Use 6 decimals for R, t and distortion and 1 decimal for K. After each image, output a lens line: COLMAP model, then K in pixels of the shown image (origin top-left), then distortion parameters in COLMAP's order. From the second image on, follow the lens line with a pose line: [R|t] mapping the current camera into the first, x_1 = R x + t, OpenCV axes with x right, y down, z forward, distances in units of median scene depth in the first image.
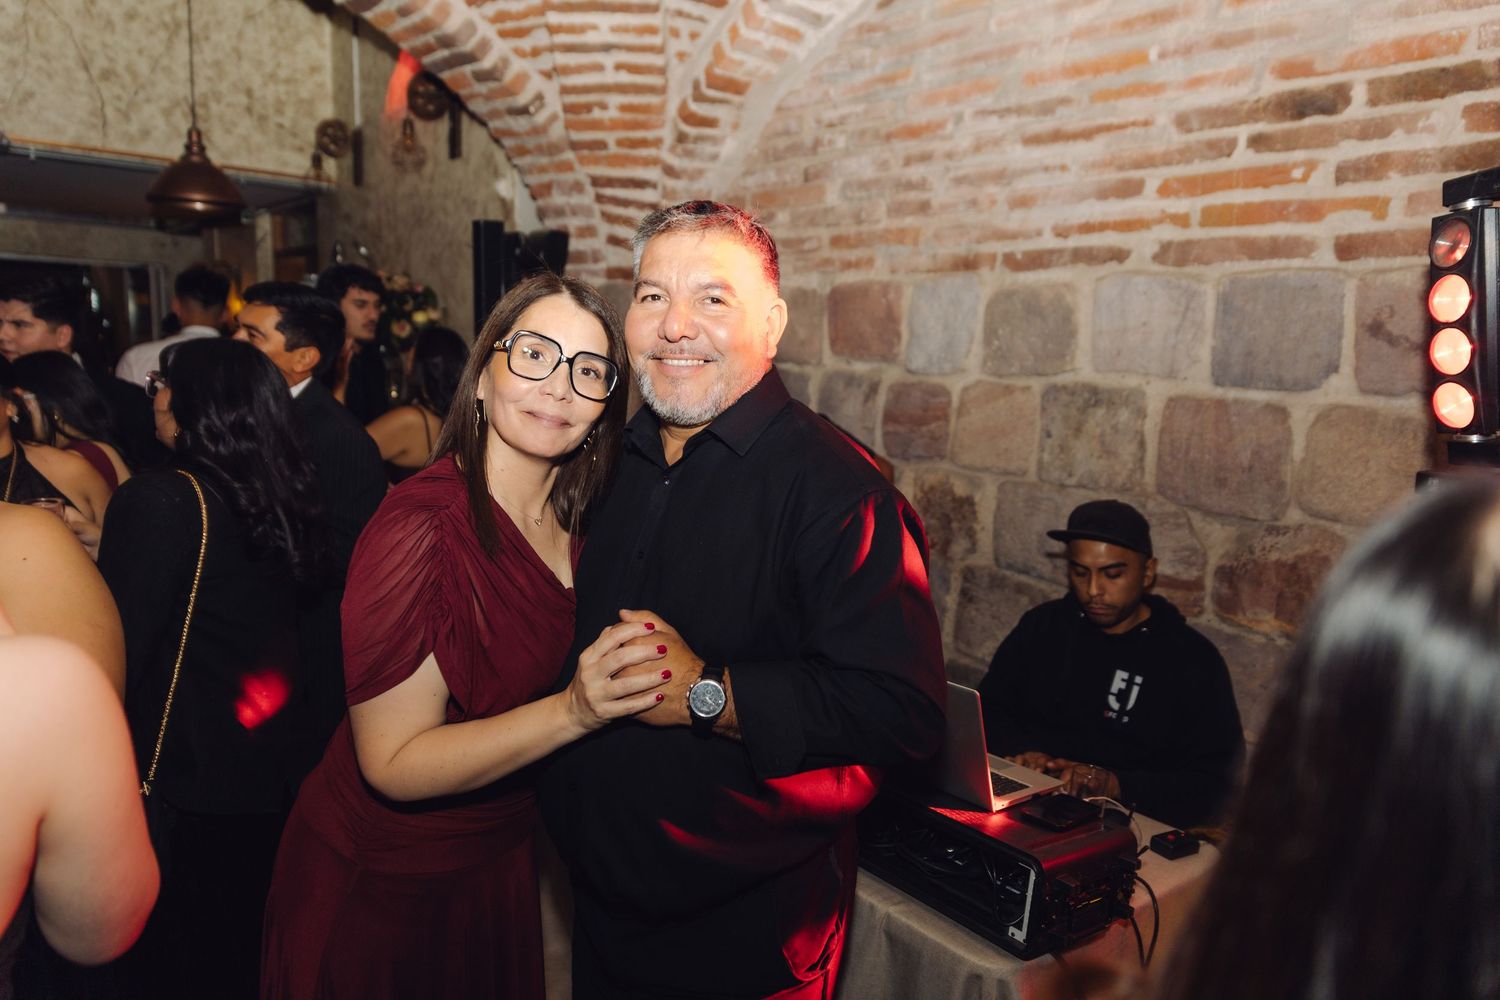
lens RADIAL K [[979.0, 0, 708.9], [0, 979.0, 502.5], [0, 0, 1]] dist [0.006494, -0.005003]
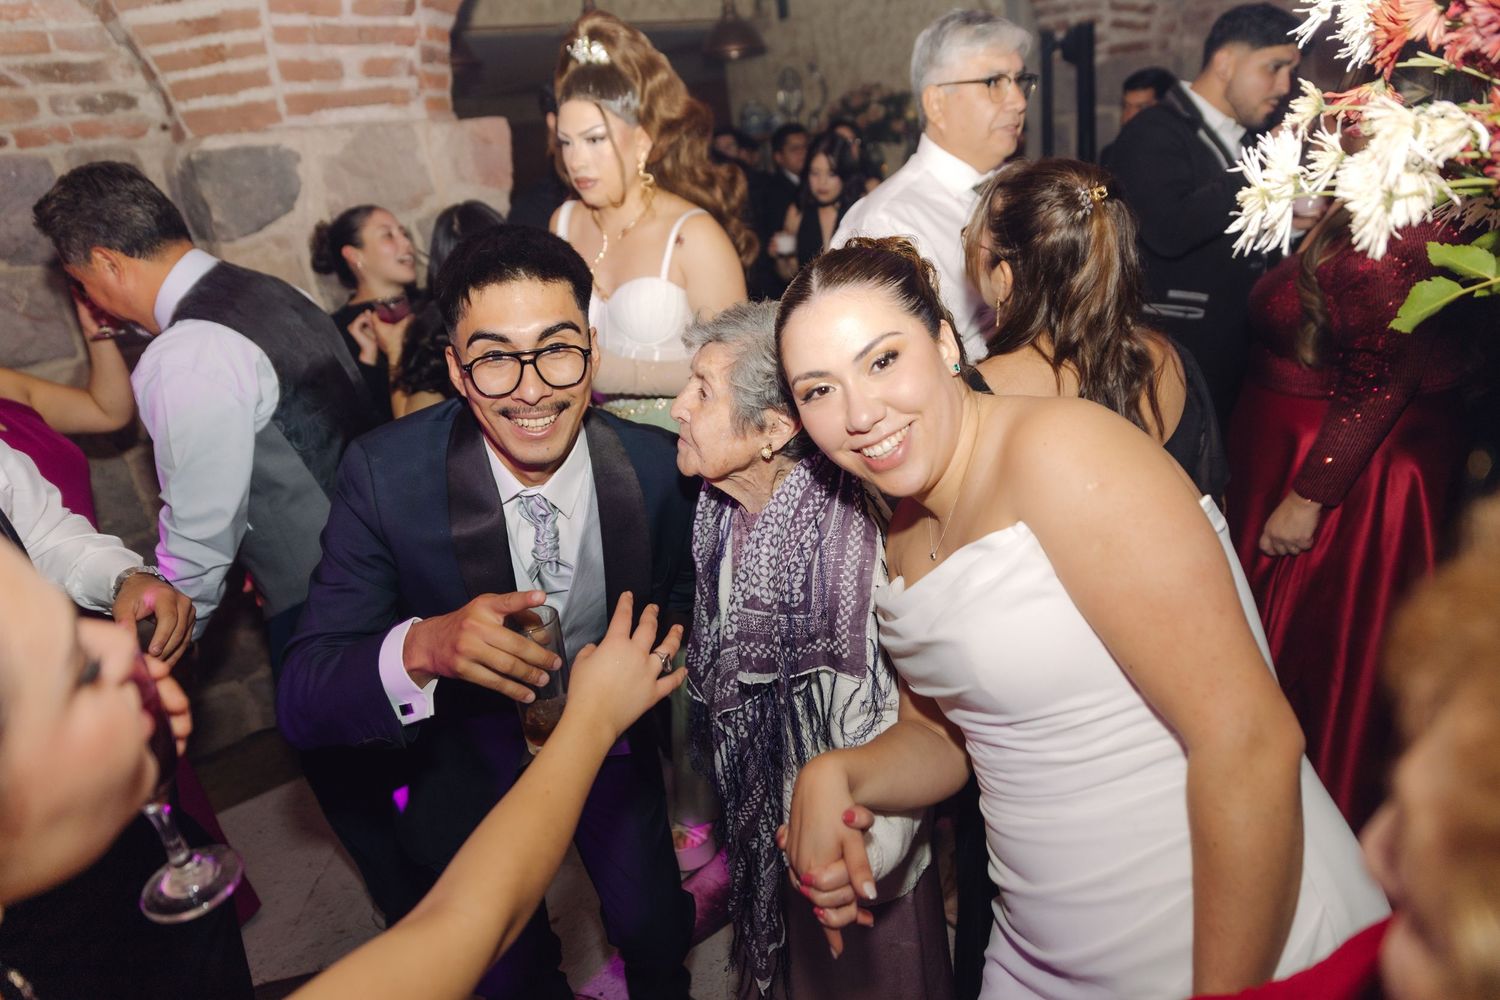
lens RADIAL K [[979.0, 0, 740.3], [0, 979.0, 495.4], [0, 0, 1]] dist [0.006494, -0.005003]
pose [[0.987441, -0.128581, -0.091801, -0.687635], [0.142909, 0.974676, 0.171998, 0.074462], [0.067361, -0.182957, 0.980811, -0.593333]]
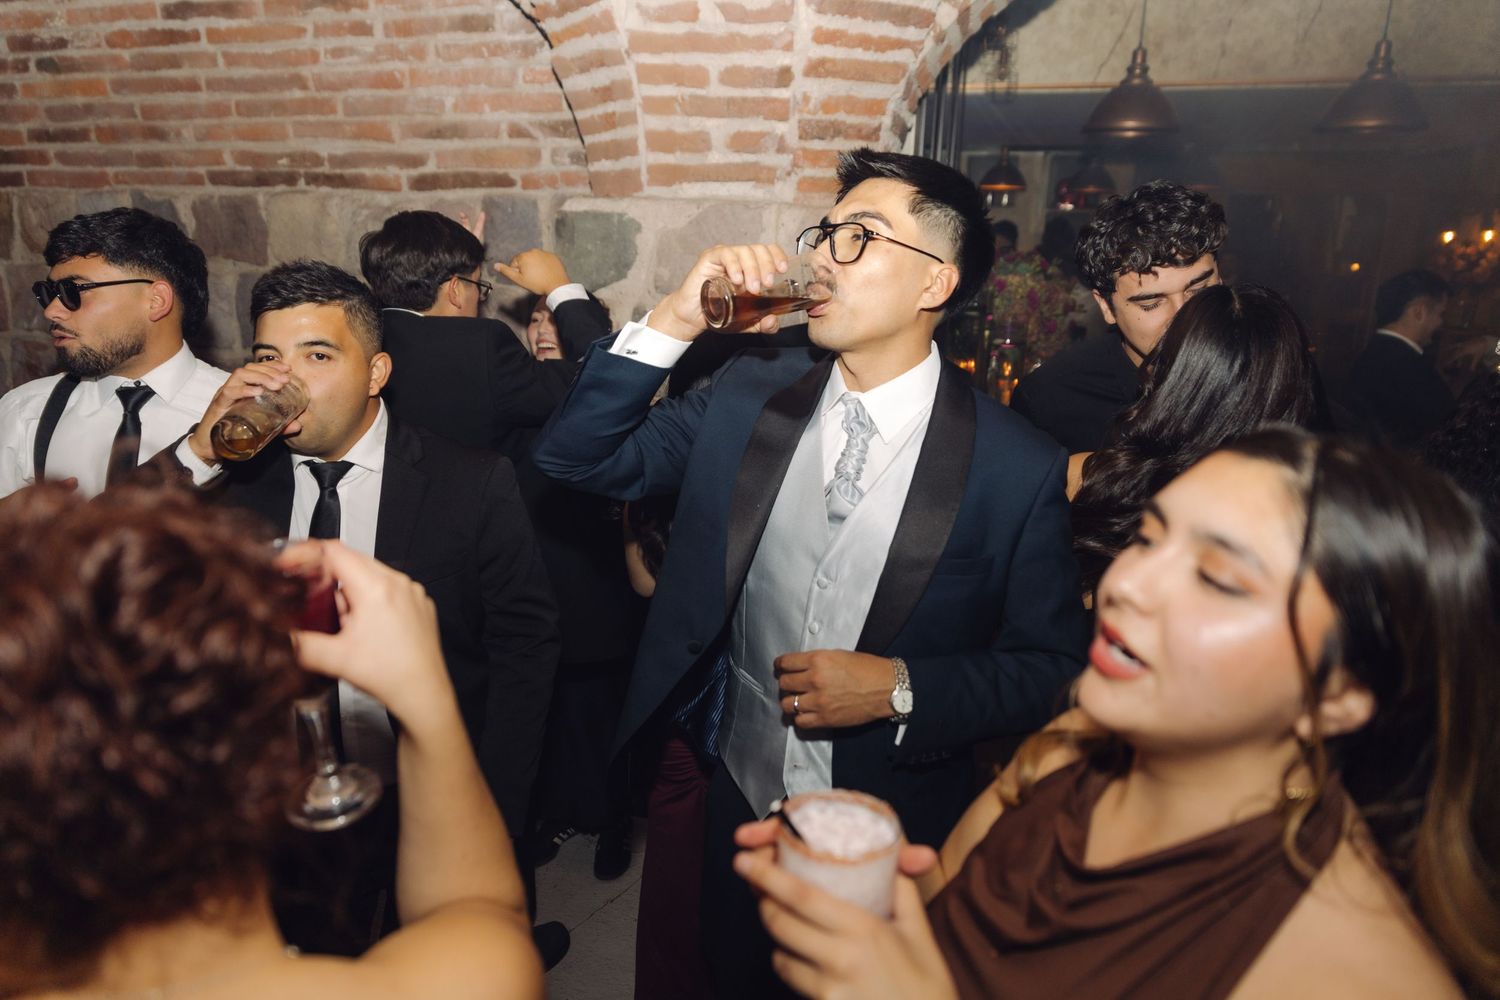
lens RADIAL K [[979.0, 0, 739.8], [0, 979.0, 499.0], [0, 0, 1]] dist [0.006494, -0.005003]
pose [[0.545948, 0.200101, -0.813572, -0.338077], [-0.135555, 0.979362, 0.149914, -0.030606], [0.826780, 0.028438, 0.561806, -0.121143]]
